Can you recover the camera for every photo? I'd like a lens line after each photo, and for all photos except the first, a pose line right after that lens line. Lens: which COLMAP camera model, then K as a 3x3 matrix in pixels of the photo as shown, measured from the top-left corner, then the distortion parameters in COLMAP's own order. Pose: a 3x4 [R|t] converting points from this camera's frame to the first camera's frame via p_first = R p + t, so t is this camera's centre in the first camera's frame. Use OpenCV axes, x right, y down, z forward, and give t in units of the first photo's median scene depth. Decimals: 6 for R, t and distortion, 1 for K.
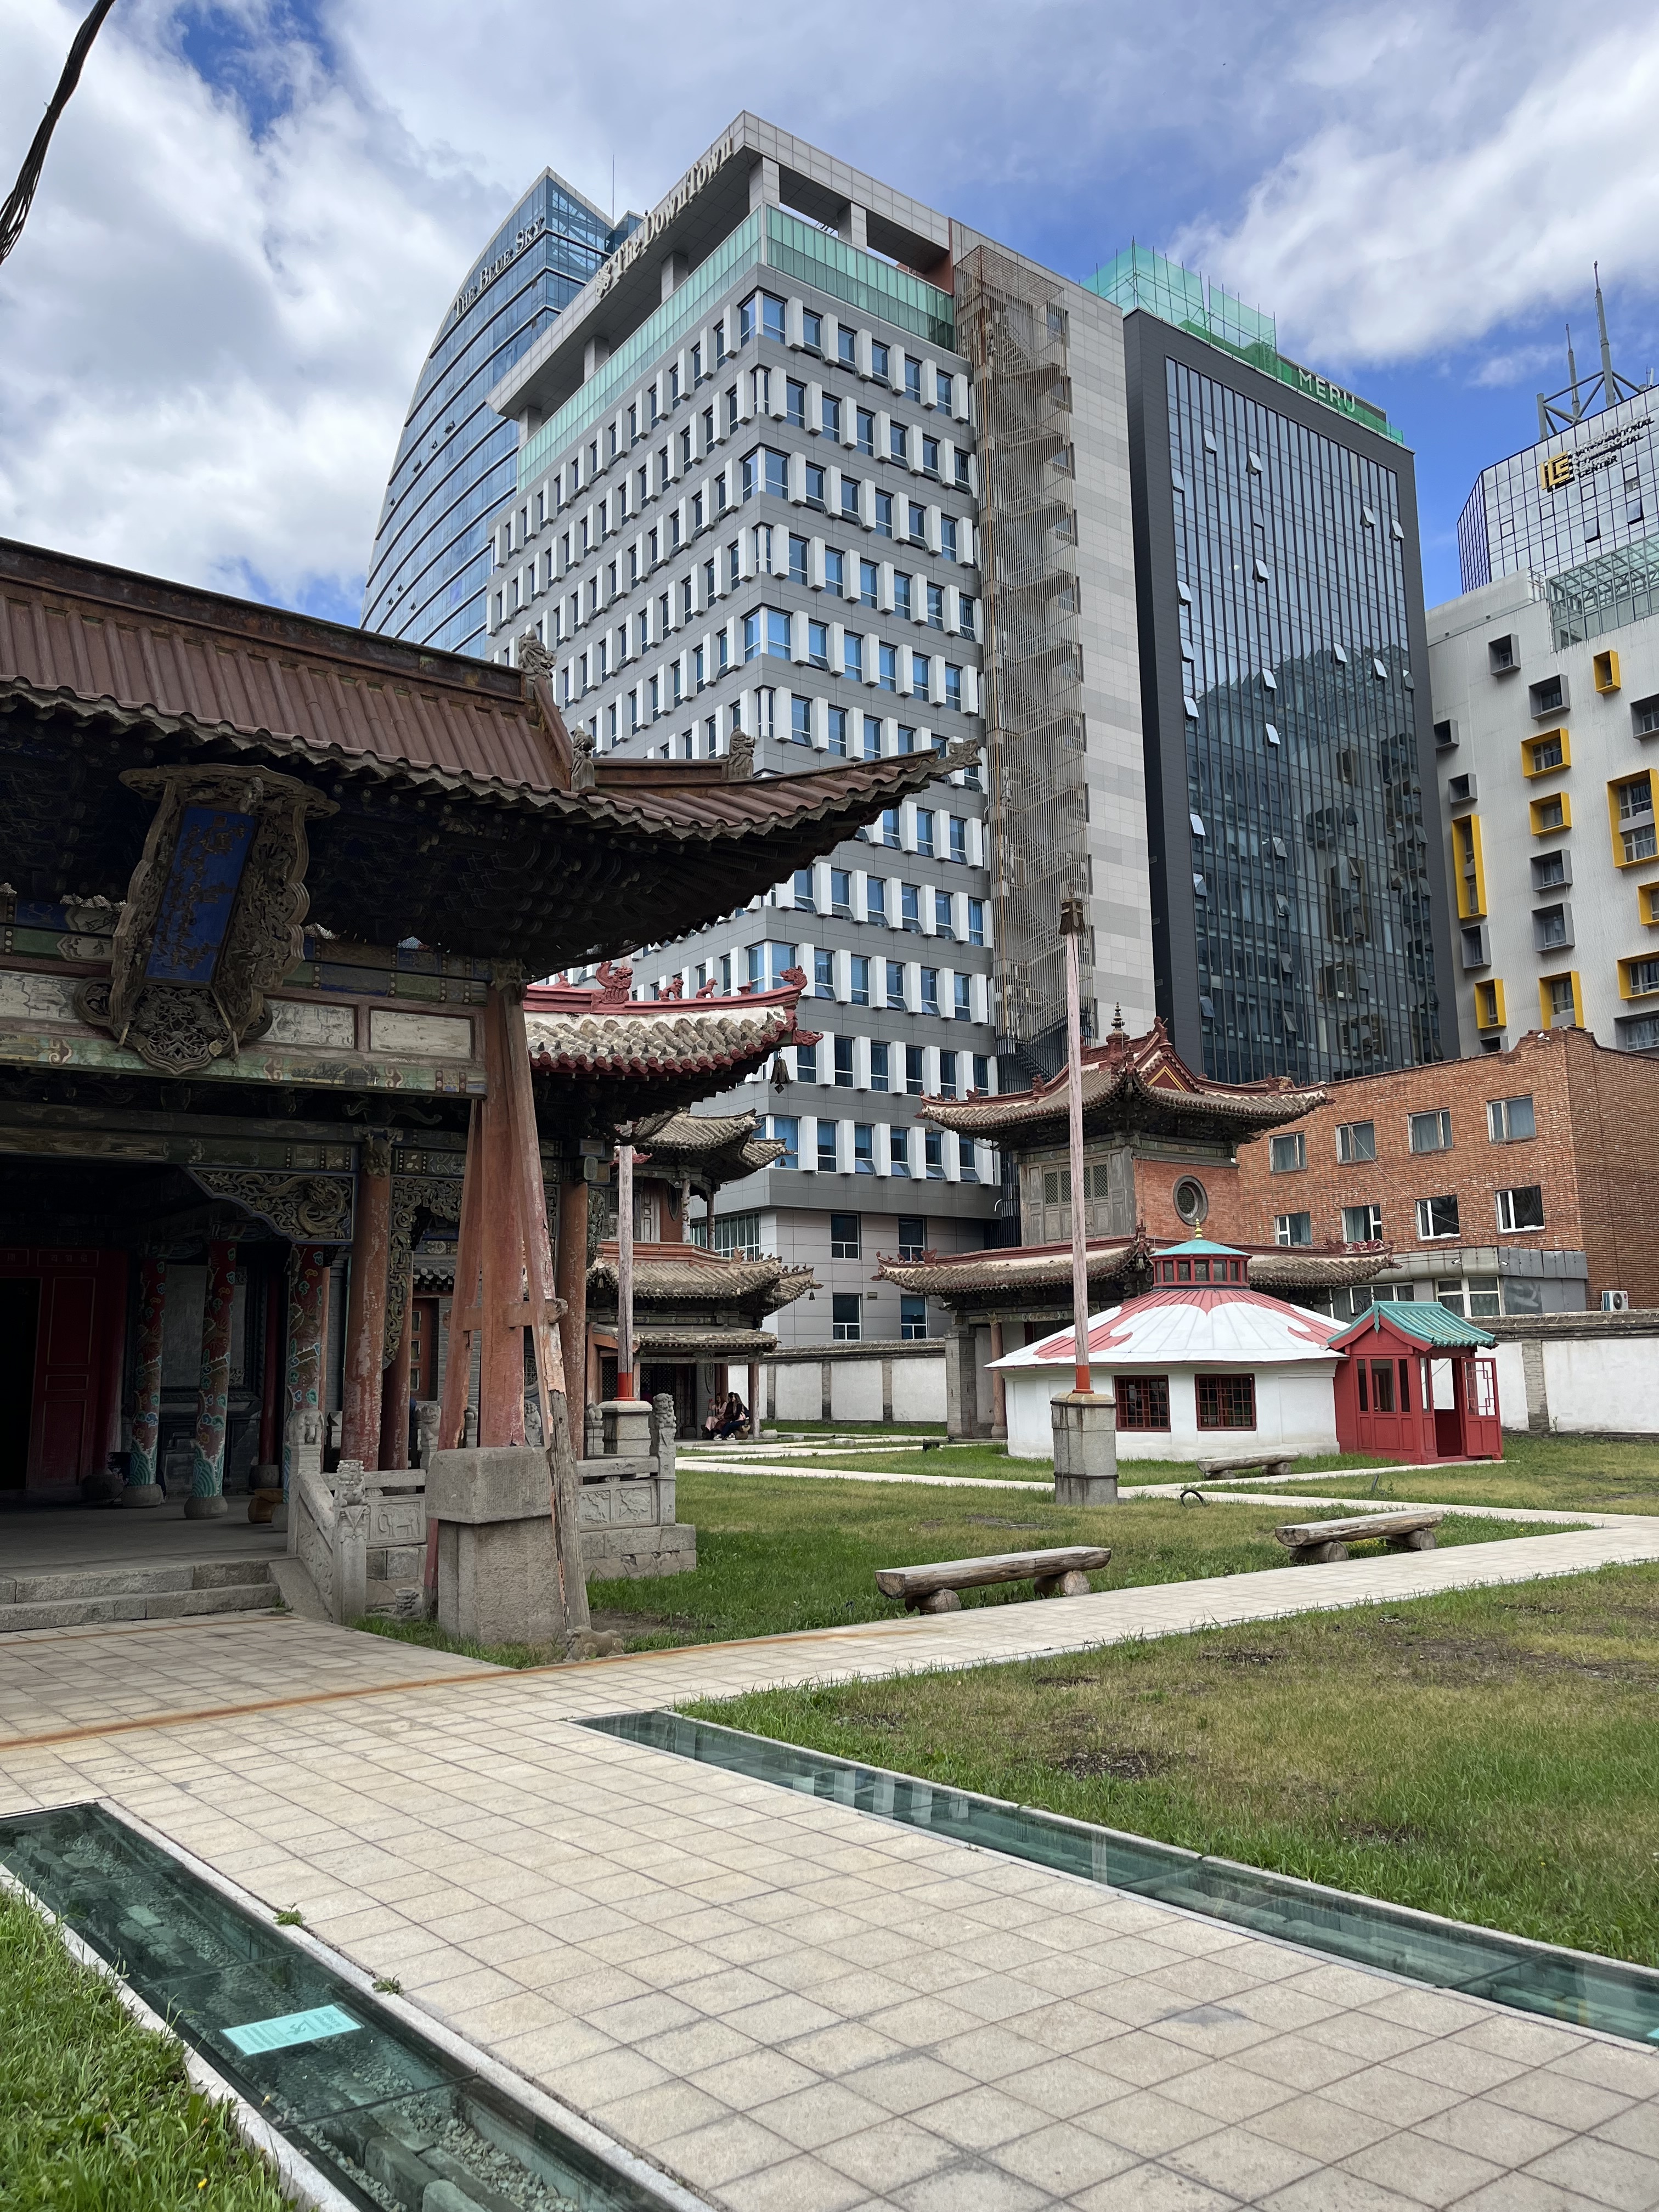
lens RADIAL K [[1670.6, 0, 824.3], [0, 1670.6, 1100.0], [0, 0, 1]] dist [0.055164, -0.063540]
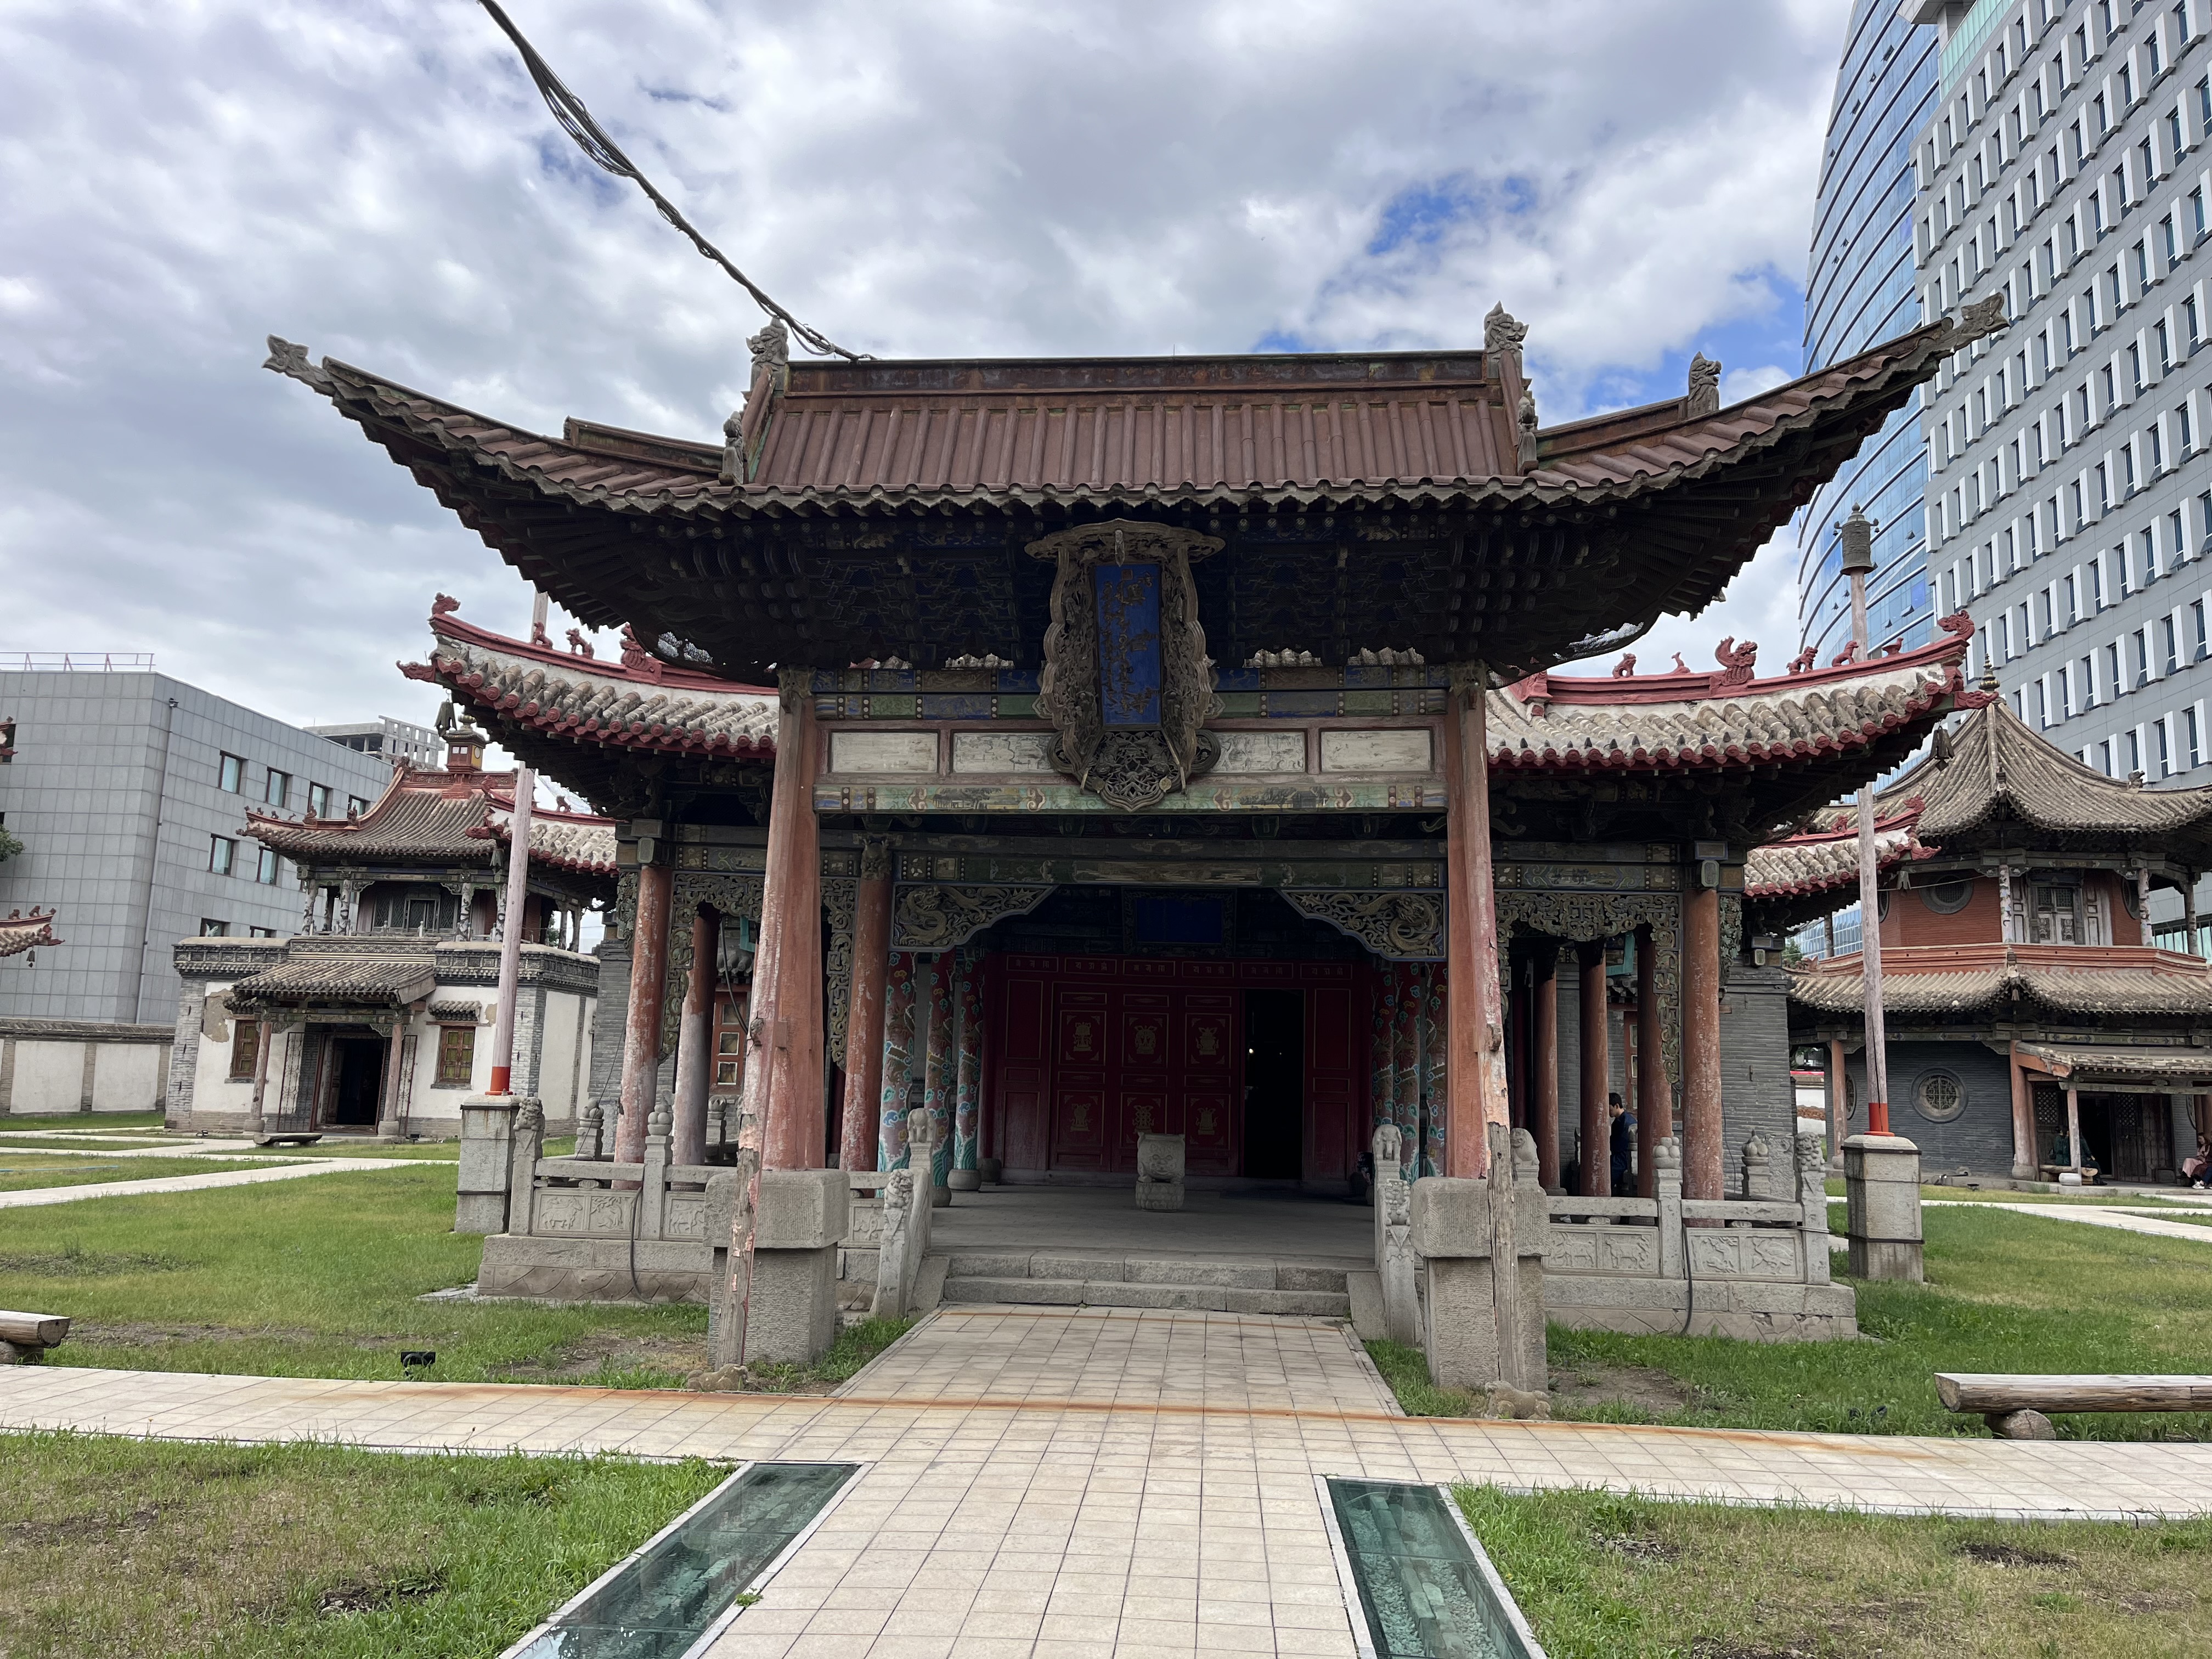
lens RADIAL K [[1670.6, 0, 1100.8], [0, 1670.6, 825.9], [0, 0, 1]] dist [0.055164, -0.063540]
pose [[0.758307, -0.062533, -0.648891, 0.254368], [0.070761, 0.997403, -0.013426, 0.006162], [0.648046, -0.035735, 0.760763, 0.141647]]
